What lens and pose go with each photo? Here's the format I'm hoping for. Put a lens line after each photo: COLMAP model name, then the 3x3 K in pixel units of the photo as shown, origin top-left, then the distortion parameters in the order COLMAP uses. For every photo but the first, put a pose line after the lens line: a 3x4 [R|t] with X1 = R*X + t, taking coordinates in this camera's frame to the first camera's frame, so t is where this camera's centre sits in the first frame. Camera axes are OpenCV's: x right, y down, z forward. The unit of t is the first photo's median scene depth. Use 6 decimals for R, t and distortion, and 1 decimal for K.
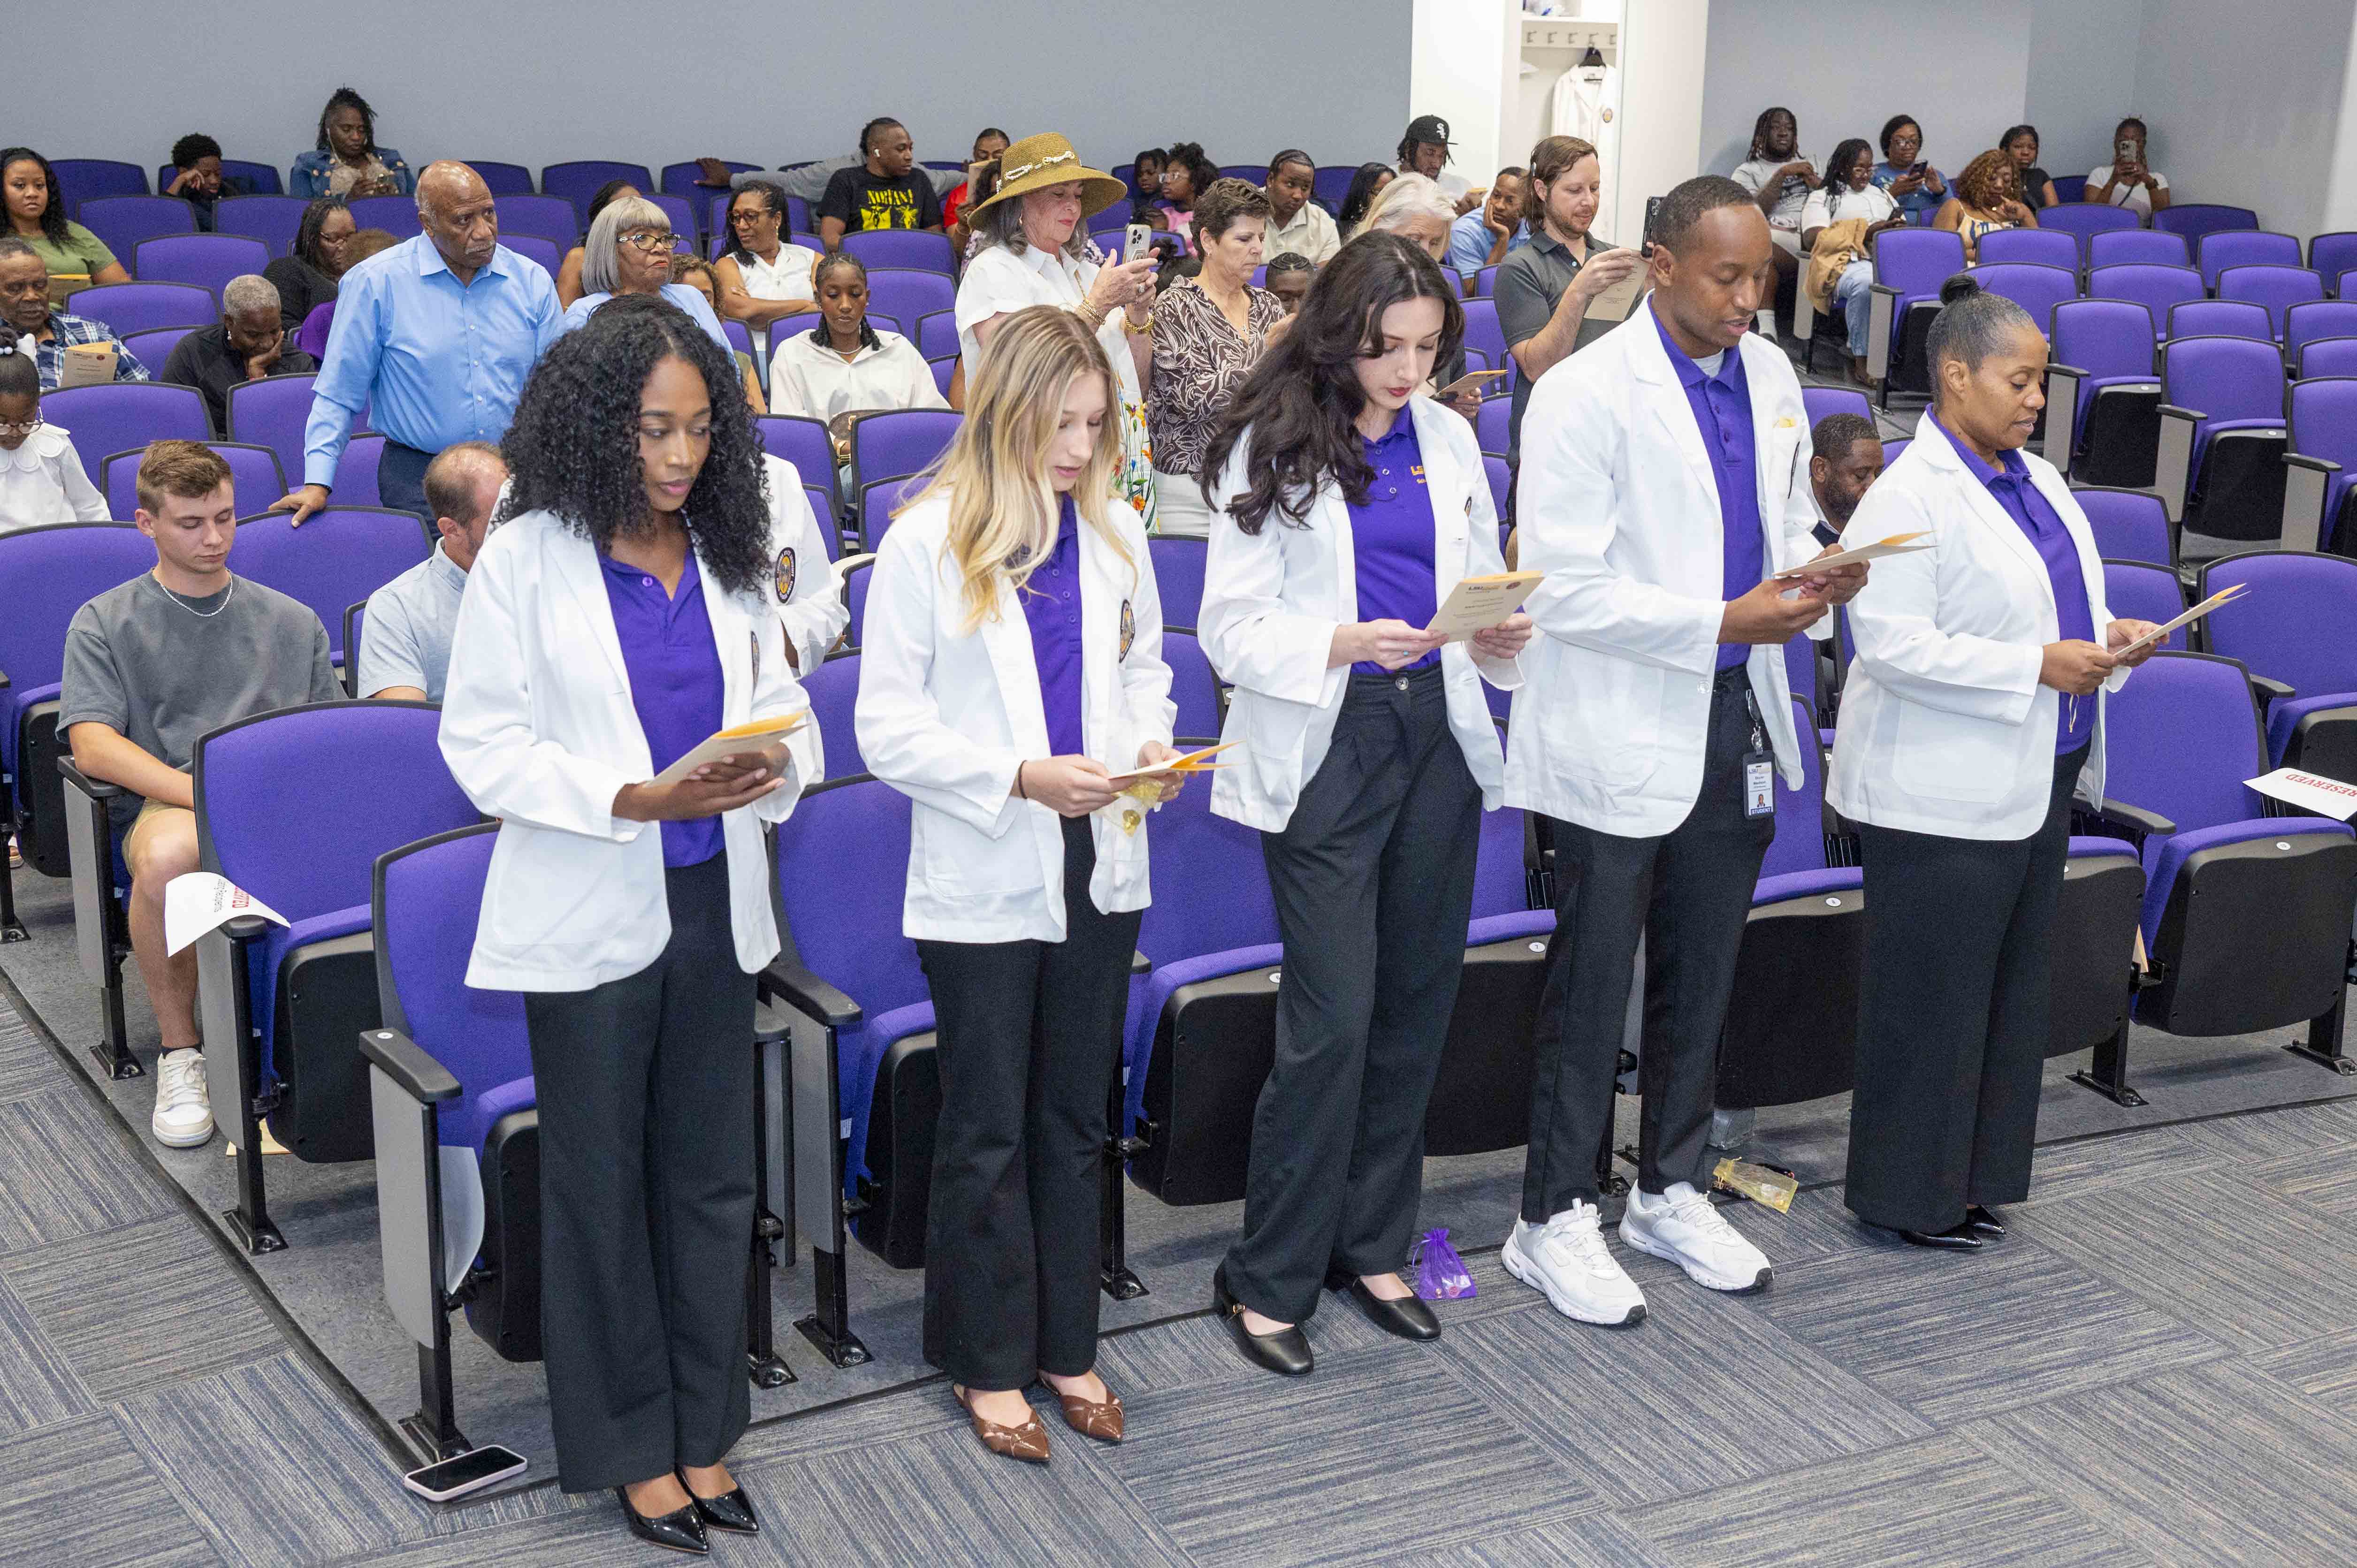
lens RADIAL K [[2776.1, 0, 1218.3], [0, 2776.1, 779.8], [0, 0, 1]] dist [0.013986, -0.001720]
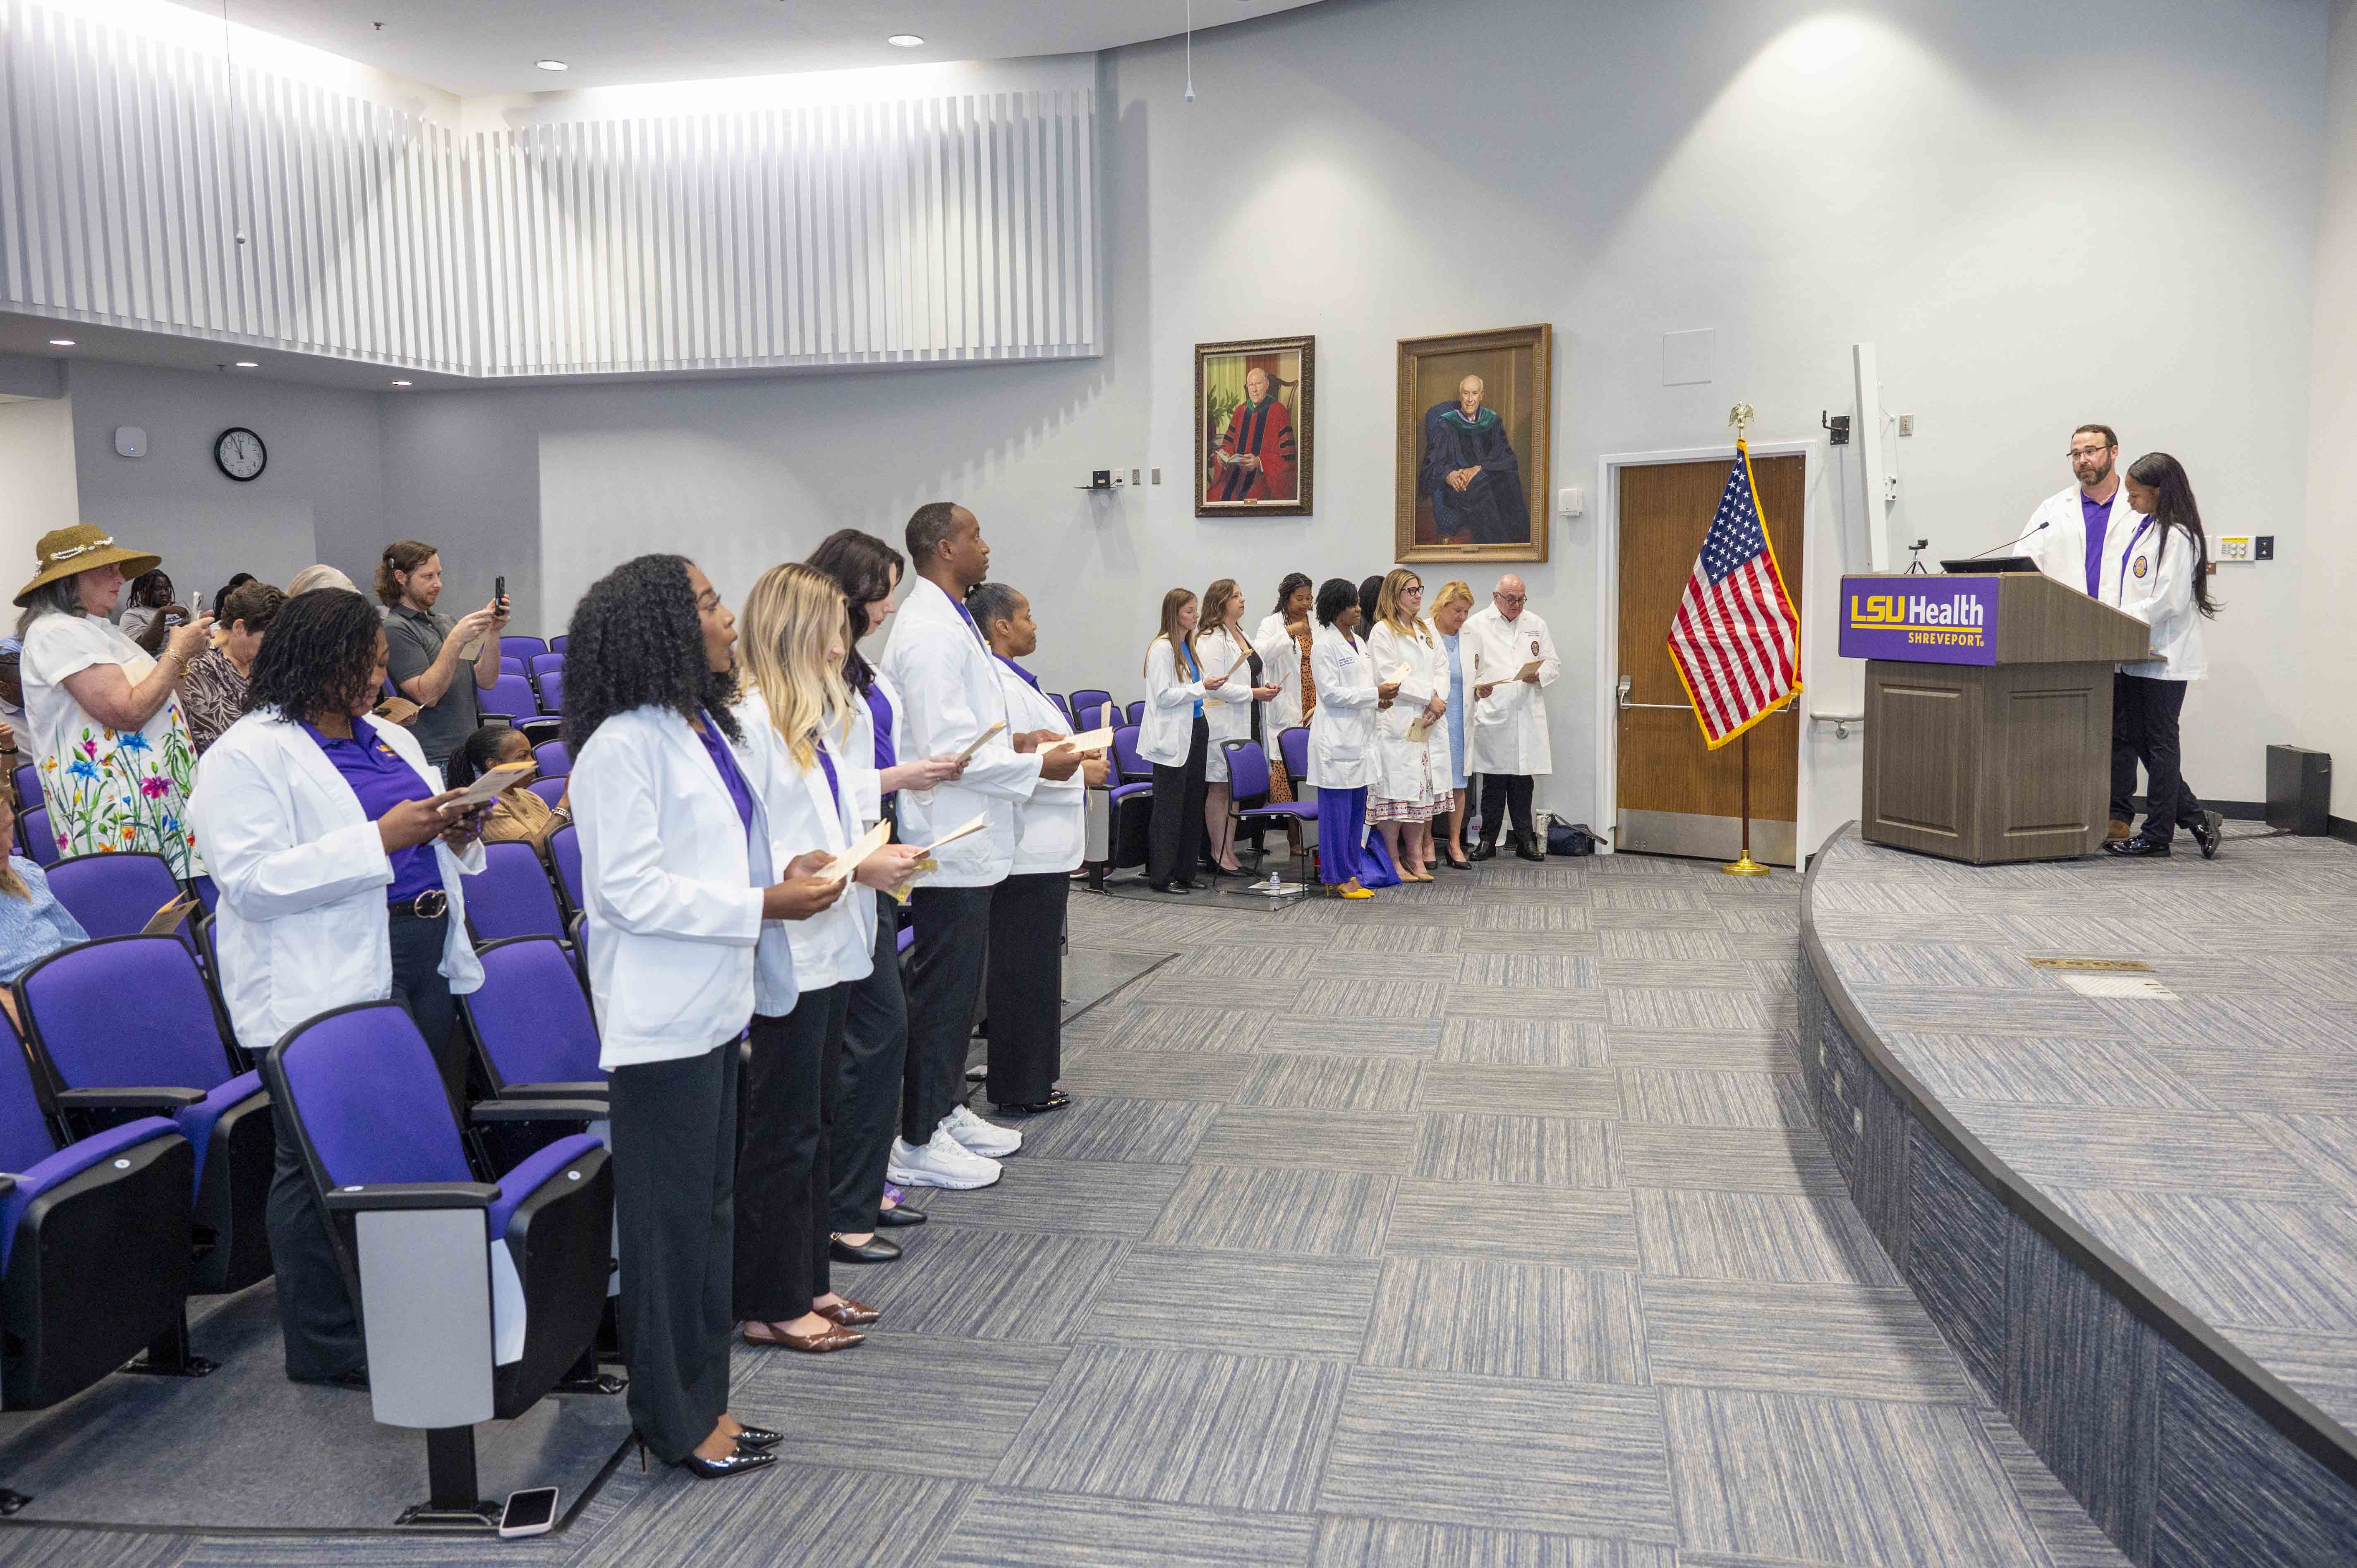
lens RADIAL K [[1746.7, 0, 1216.9], [0, 1746.7, 756.1], [0, 0, 1]] dist [0.025848, -0.000672]
pose [[0.603506, -0.095851, 0.791576, -0.529944], [0.216530, 0.975144, -0.047005, 0.022617], [-0.767395, 0.199768, 0.609260, 0.185412]]
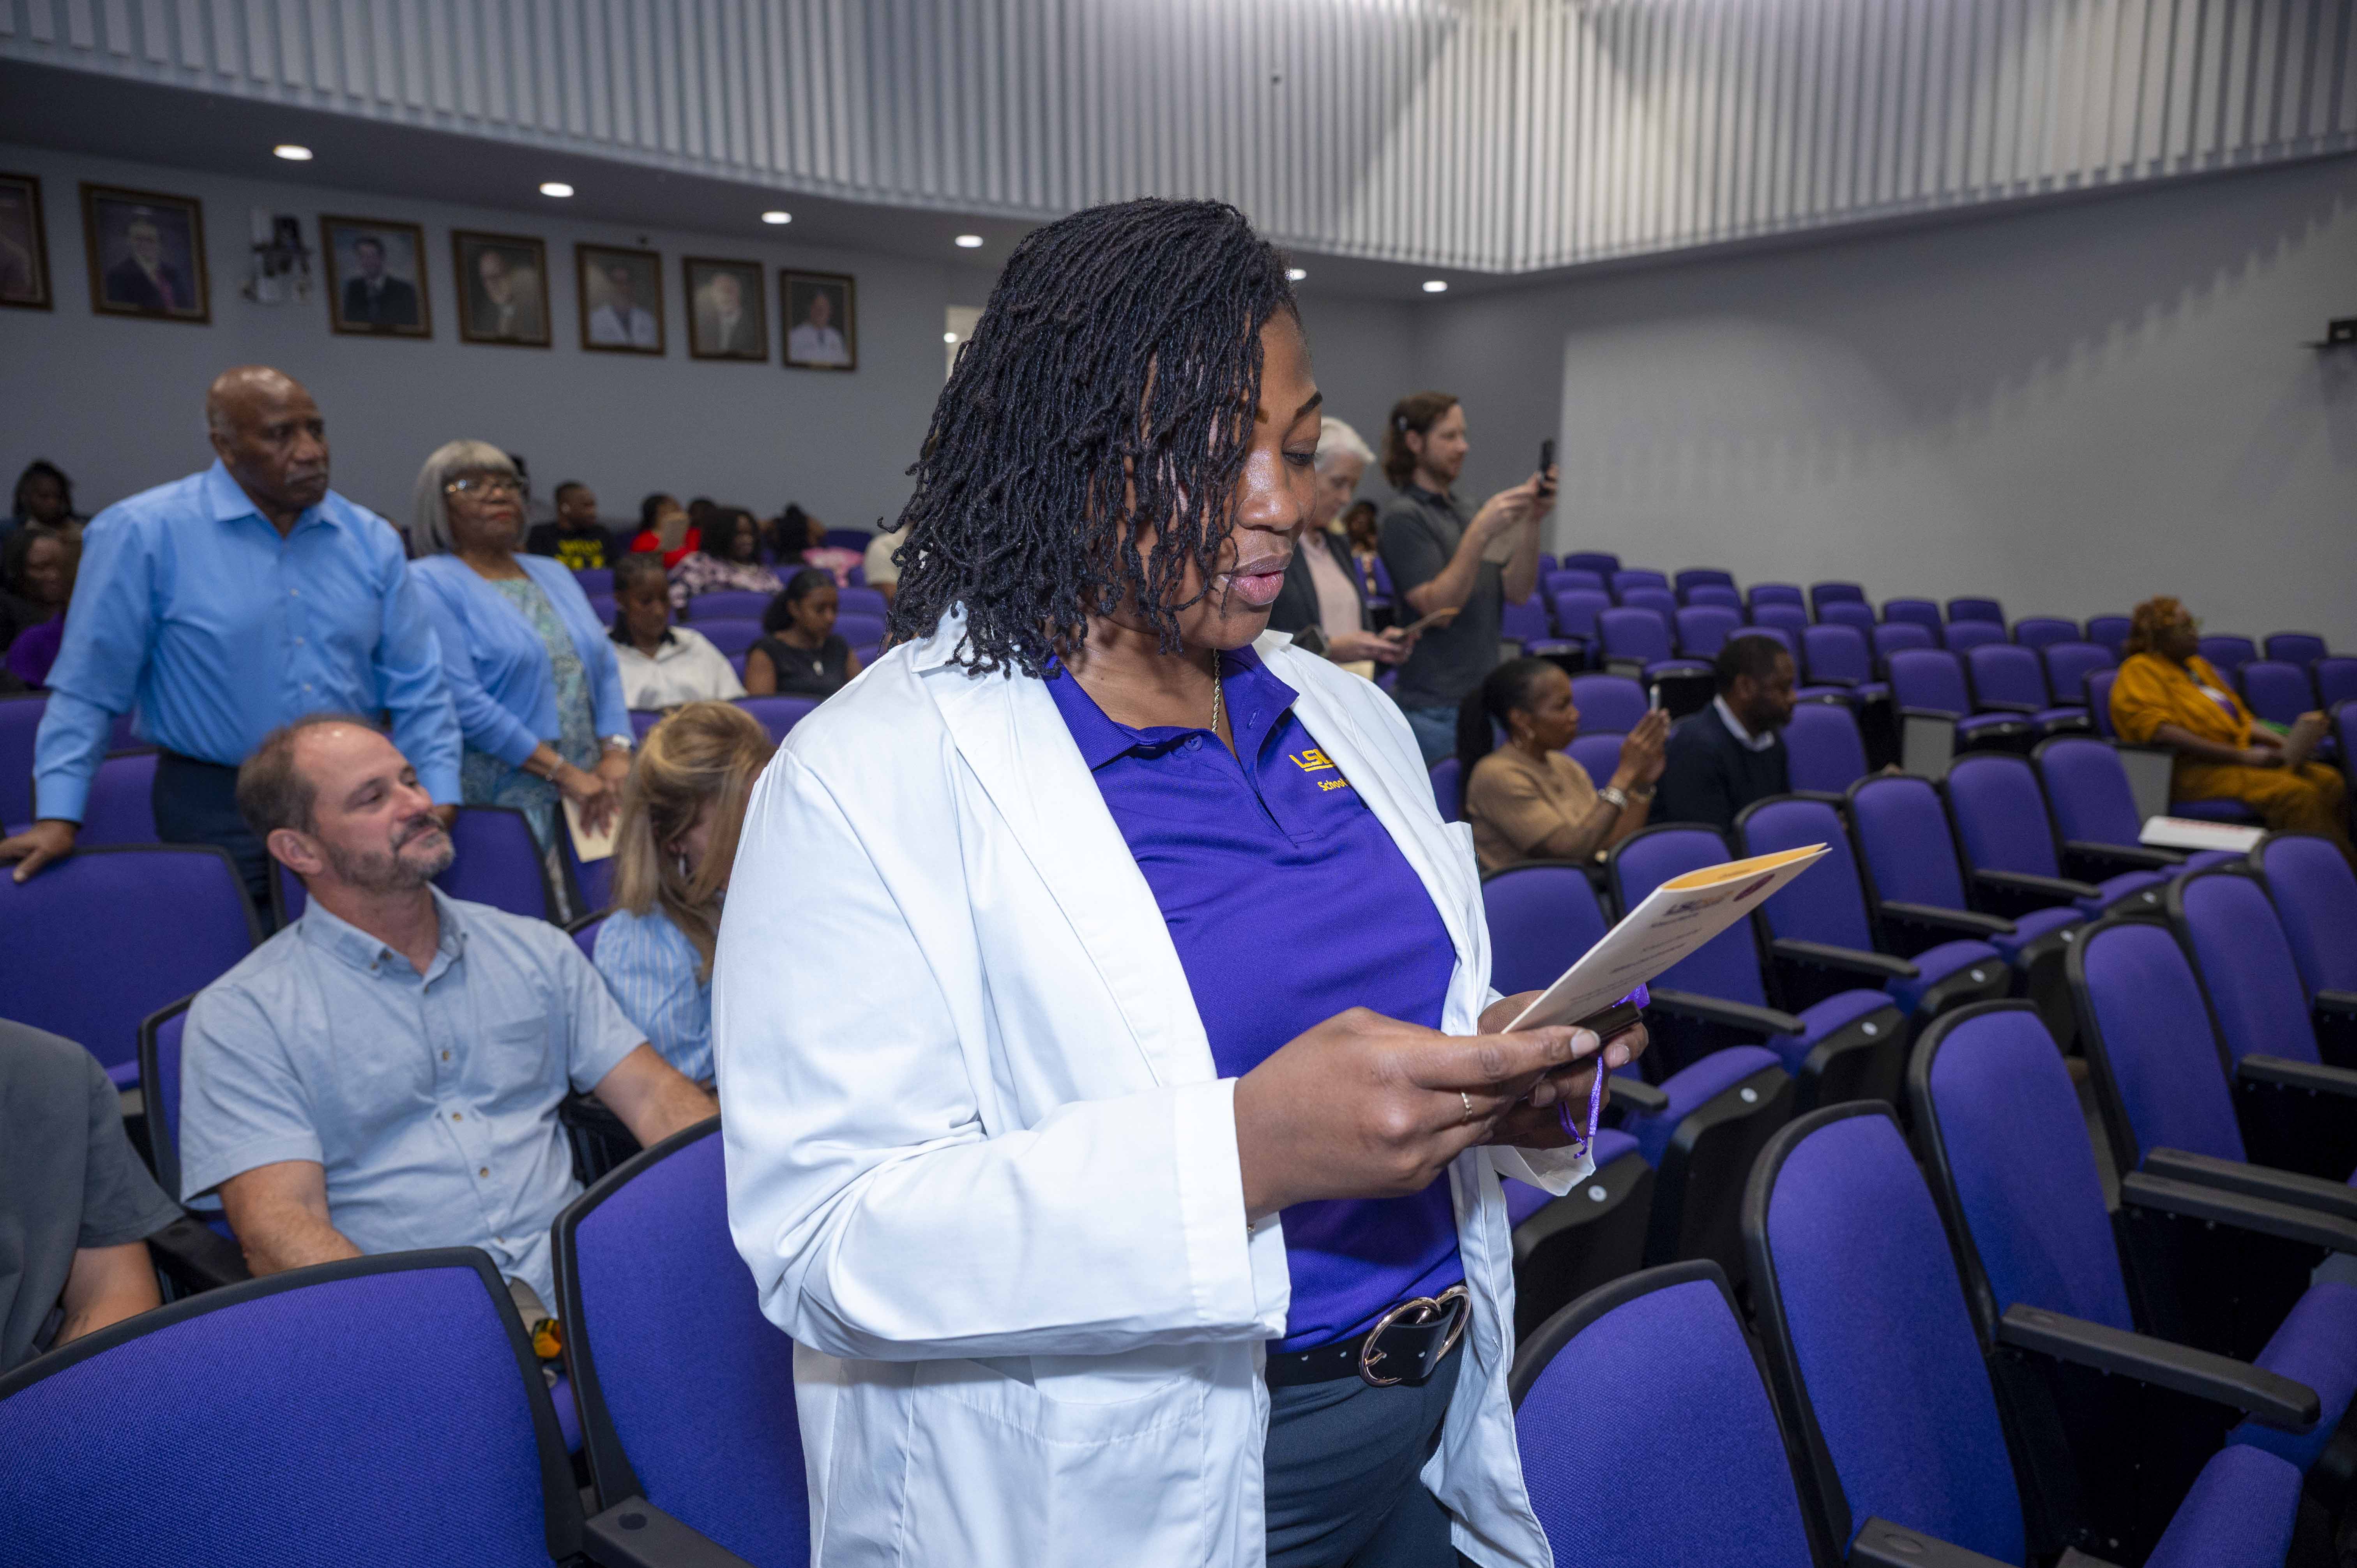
lens RADIAL K [[1557.0, 0, 1172.4], [0, 1557.0, 797.8], [0, 0, 1]] dist [-0.006154, -0.001532]
pose [[0.944612, -0.077586, 0.318885, -0.241527], [0.104485, 0.992192, -0.068105, -0.072845], [-0.311111, 0.097651, 0.945343, 0.713416]]
